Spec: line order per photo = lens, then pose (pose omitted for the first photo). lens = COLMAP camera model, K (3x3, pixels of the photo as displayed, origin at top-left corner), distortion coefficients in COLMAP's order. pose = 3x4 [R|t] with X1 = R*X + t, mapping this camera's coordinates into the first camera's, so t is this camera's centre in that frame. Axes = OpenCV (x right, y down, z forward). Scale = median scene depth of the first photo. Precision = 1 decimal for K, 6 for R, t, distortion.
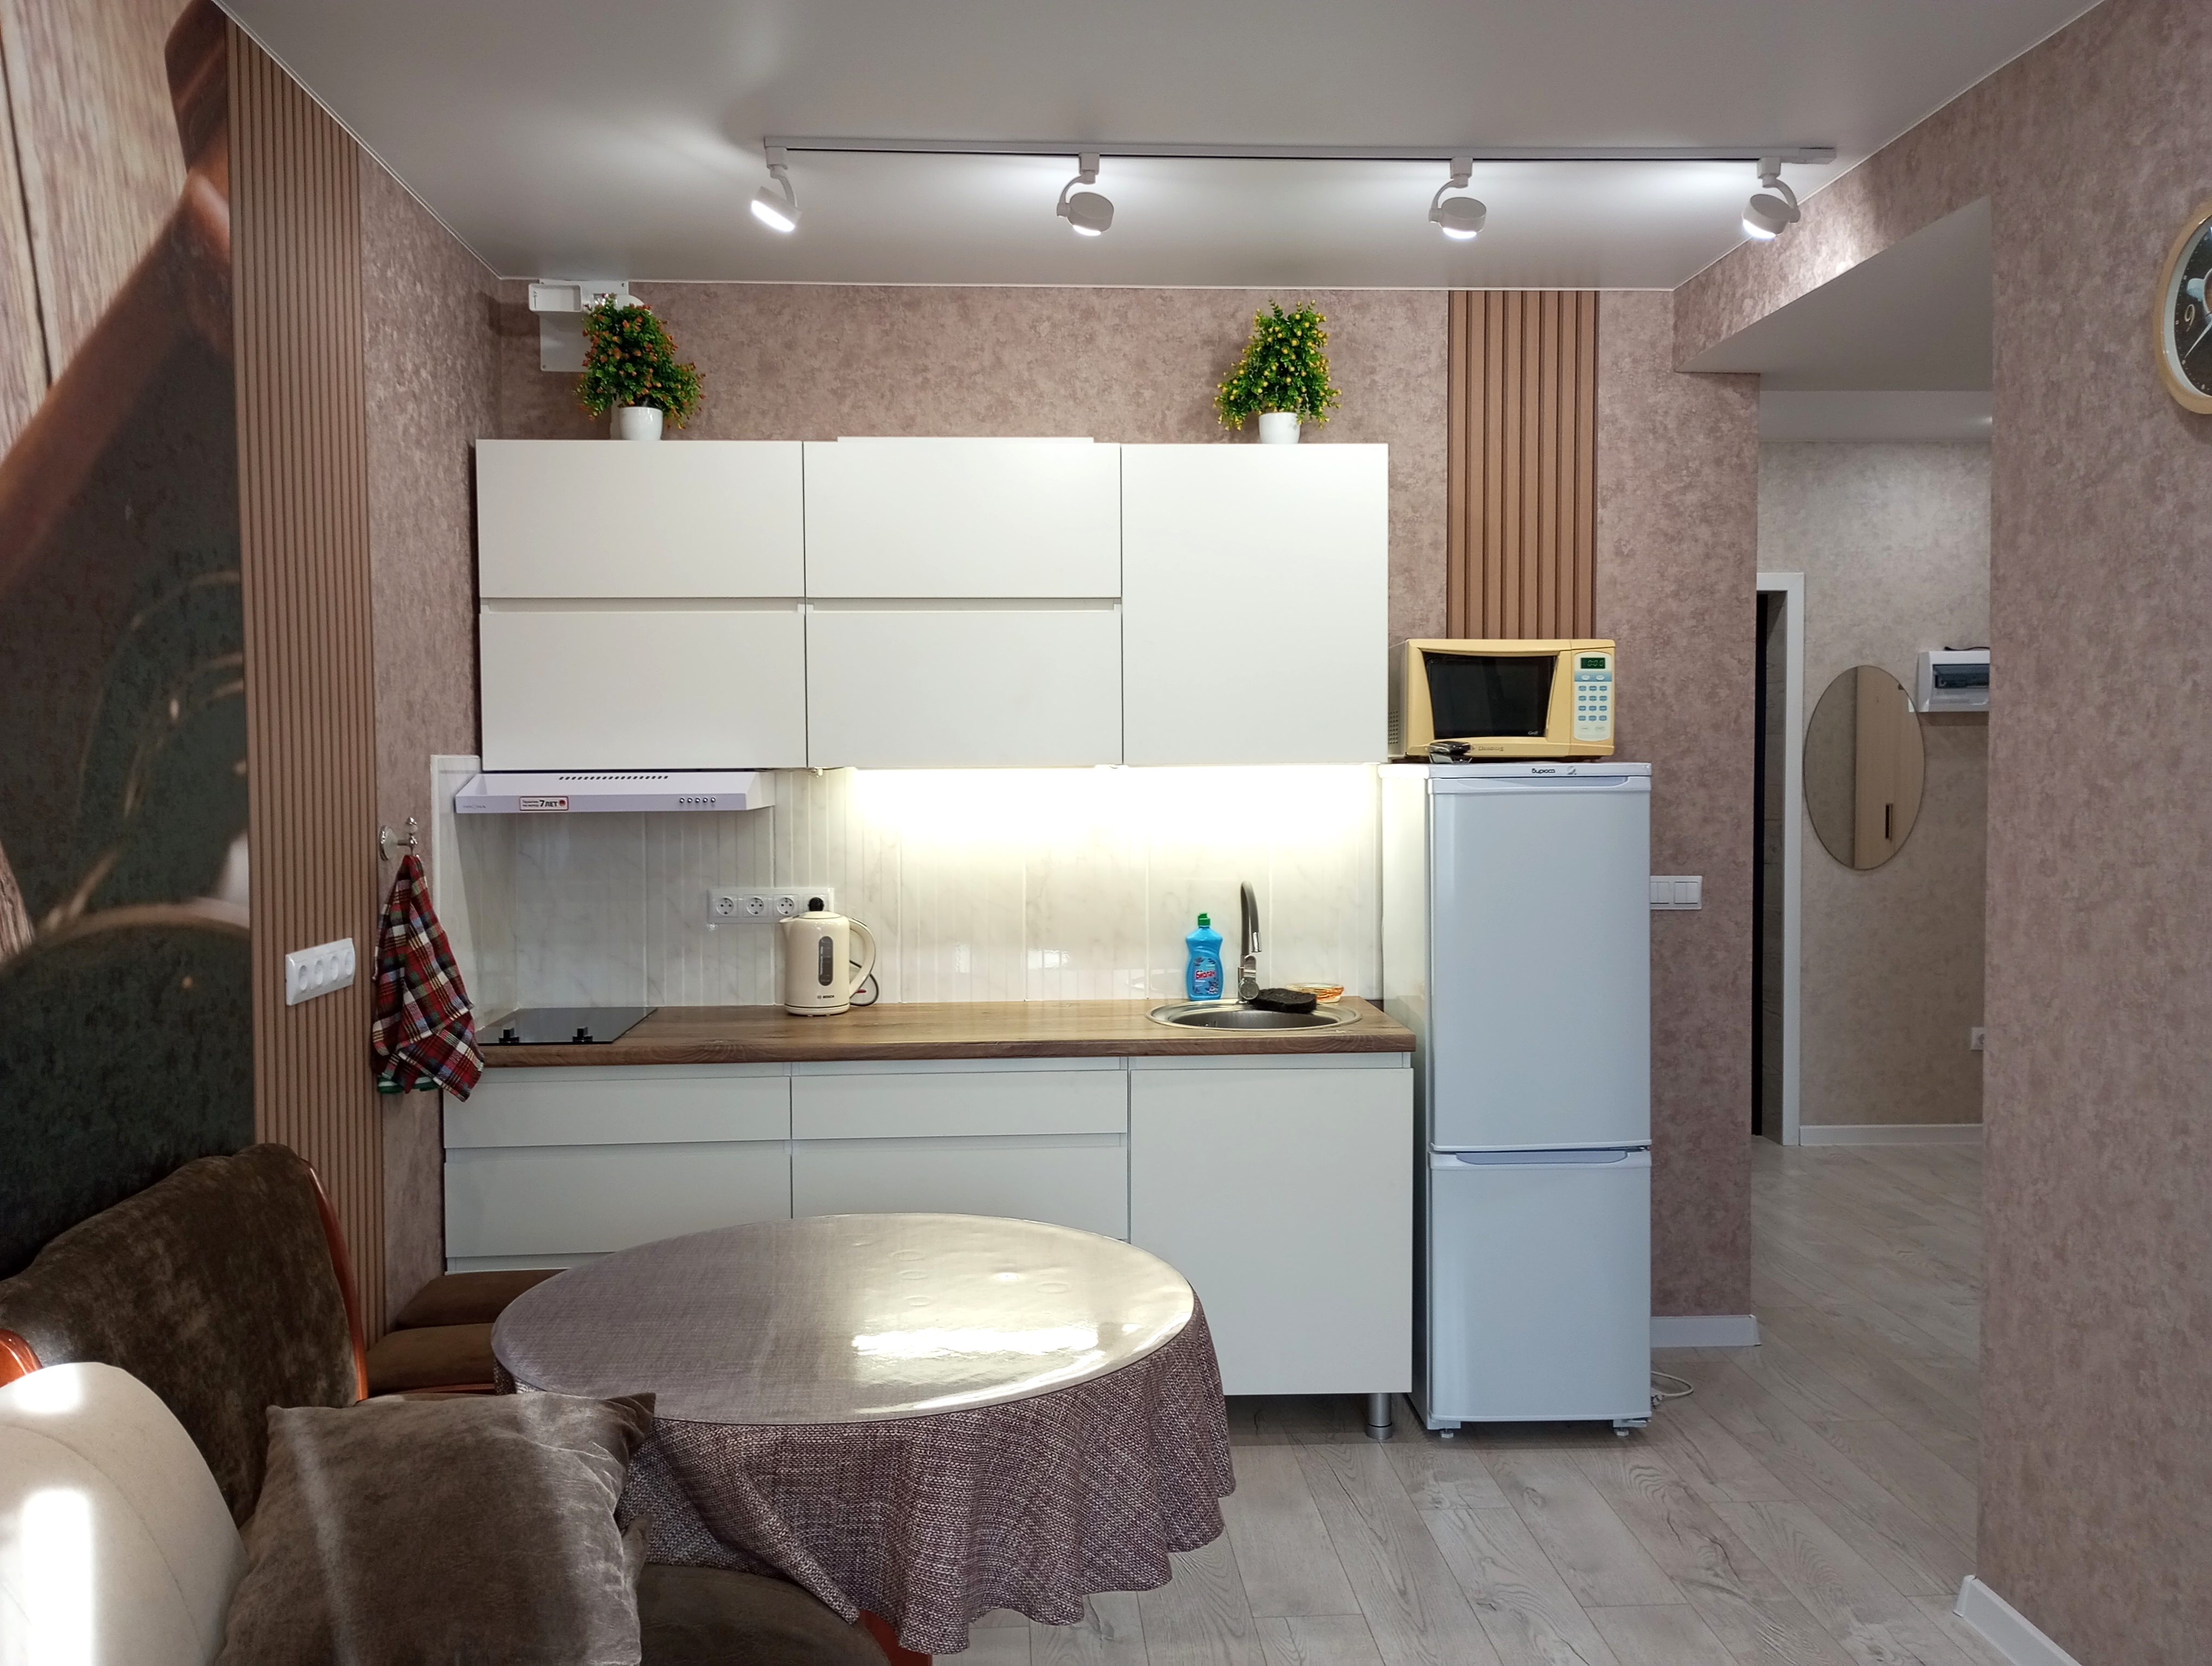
lens RADIAL K [[1834.0, 0, 1107.8], [0, 1834.0, 833.0], [0, 0, 1]] dist [0.060592, -0.074951]
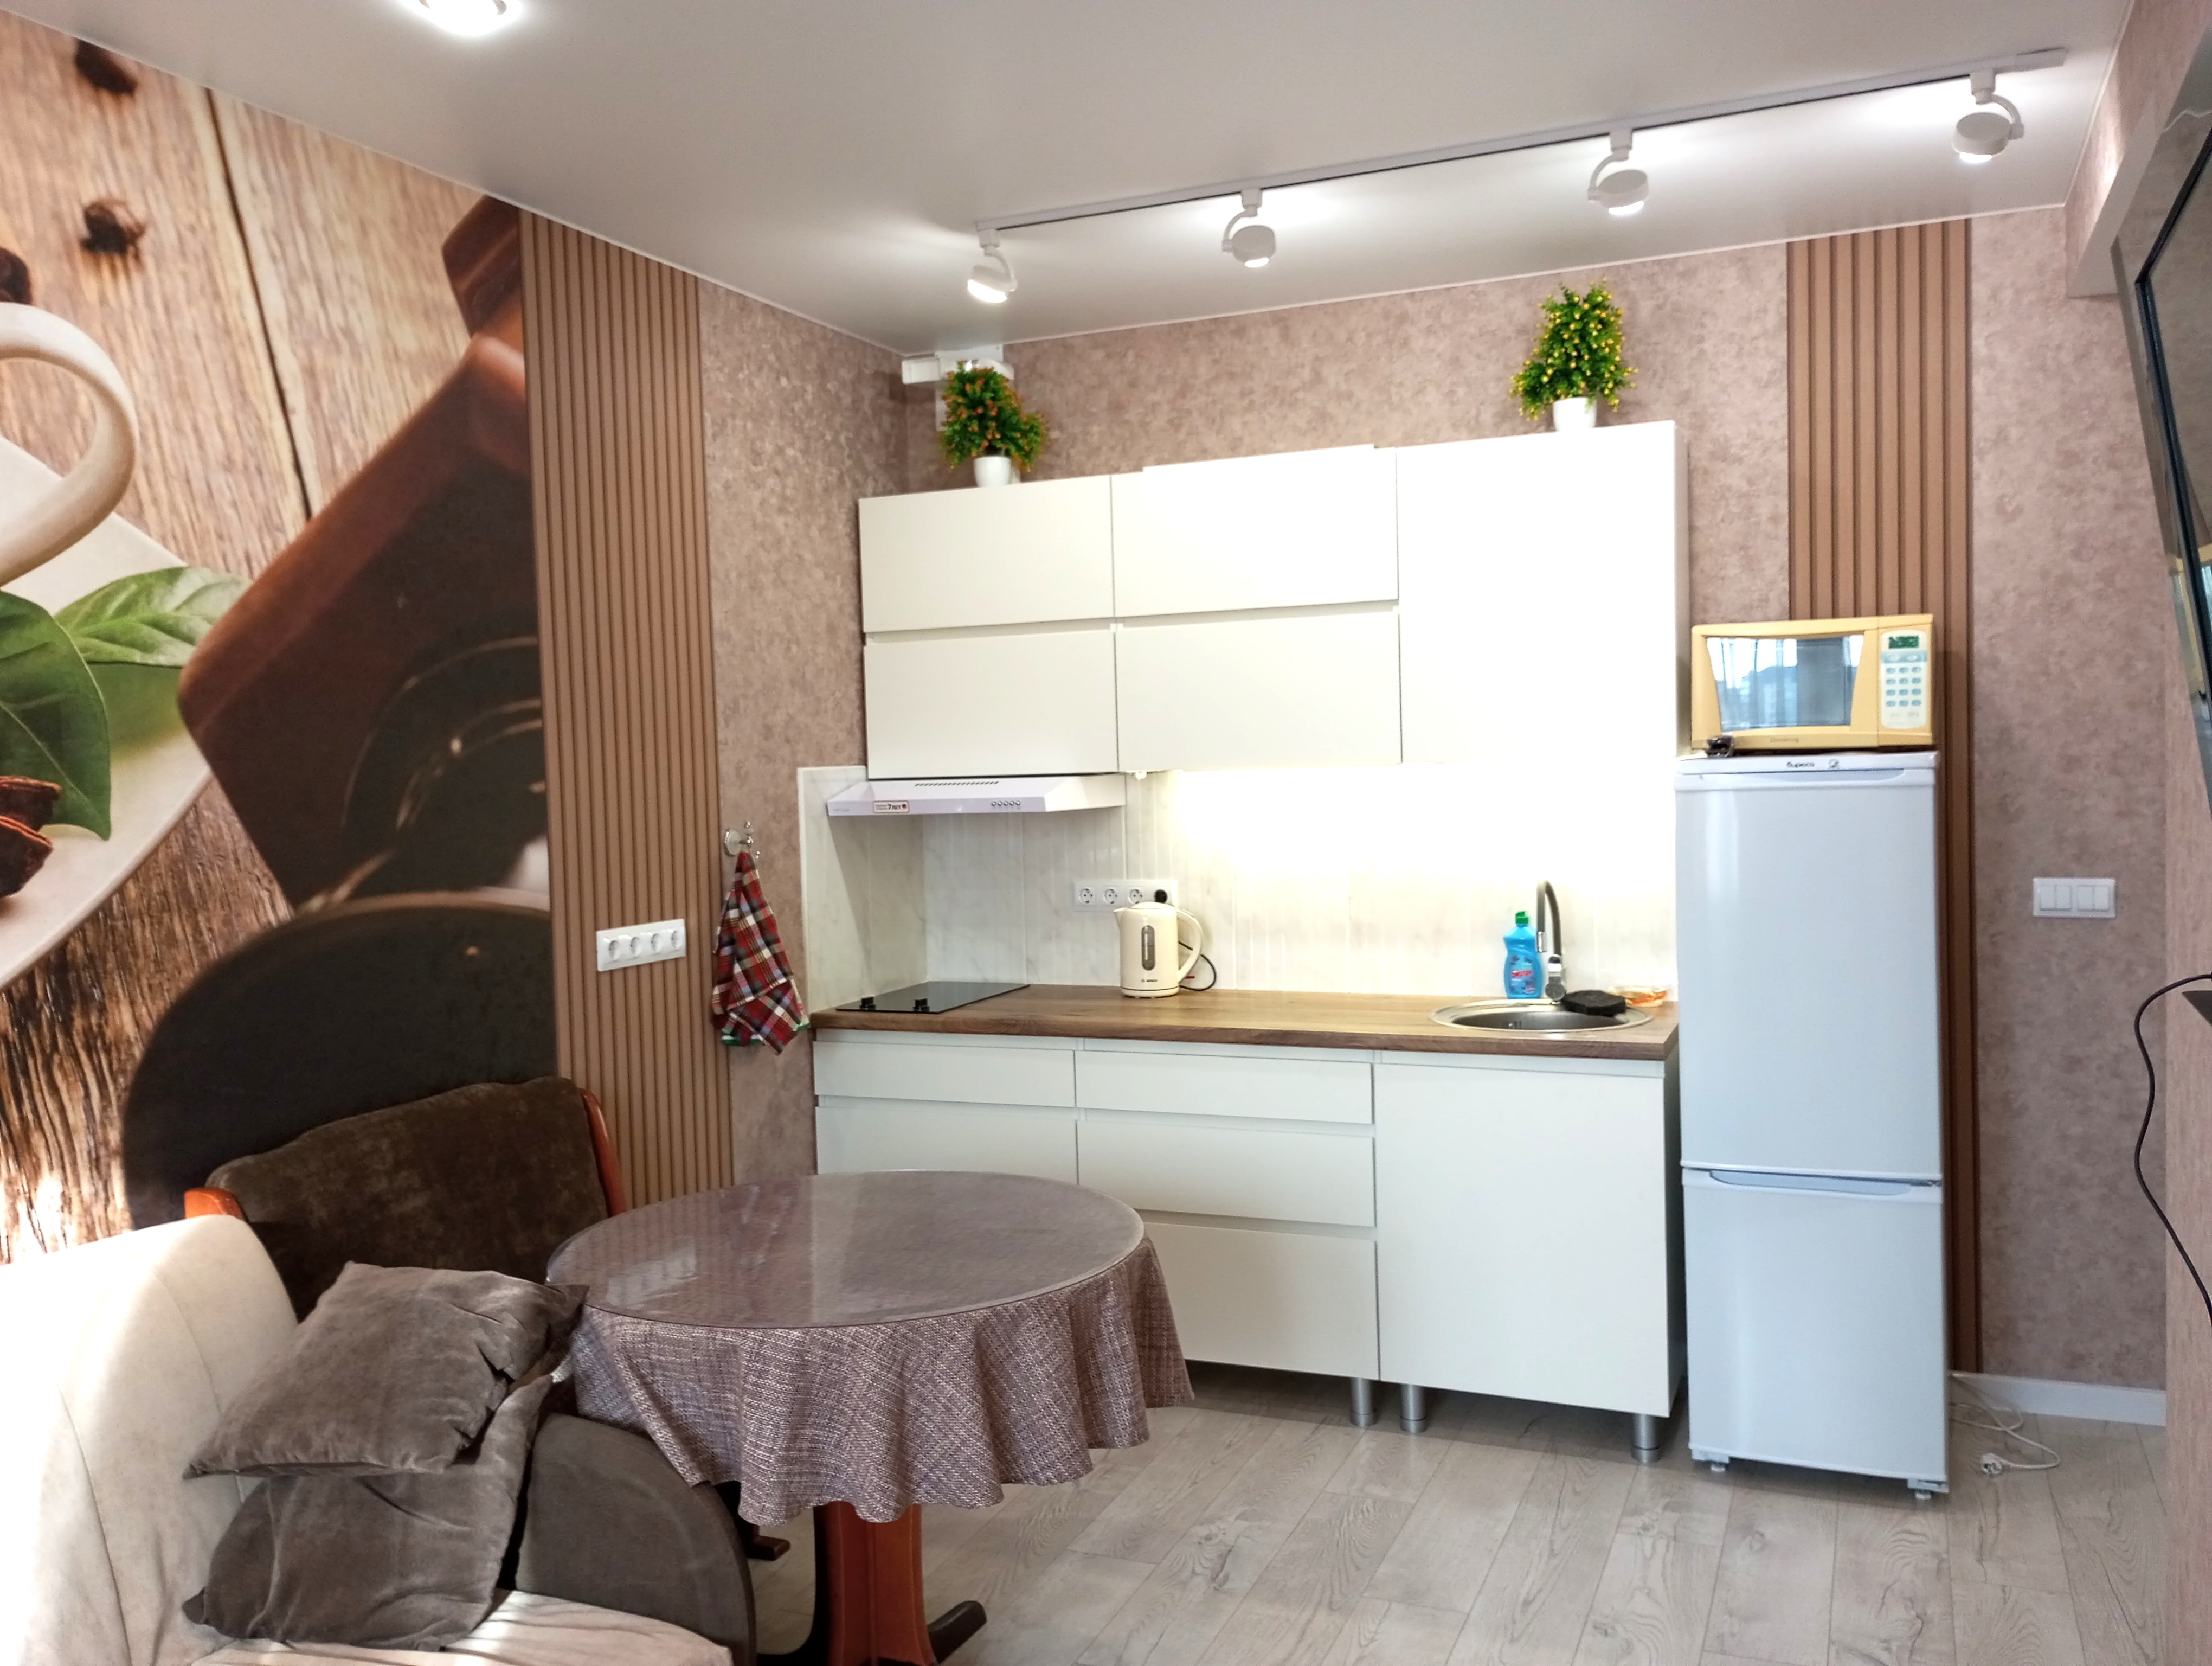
lens RADIAL K [[1834.0, 0, 1087.8], [0, 1834.0, 835.7], [0, 0, 1]] dist [0.060592, -0.074951]
pose [[0.894011, 0.000285, -0.448046, 0.331001], [0.004495, 0.999944, 0.009605, -0.008489], [0.448023, -0.010601, 0.893959, 0.011813]]
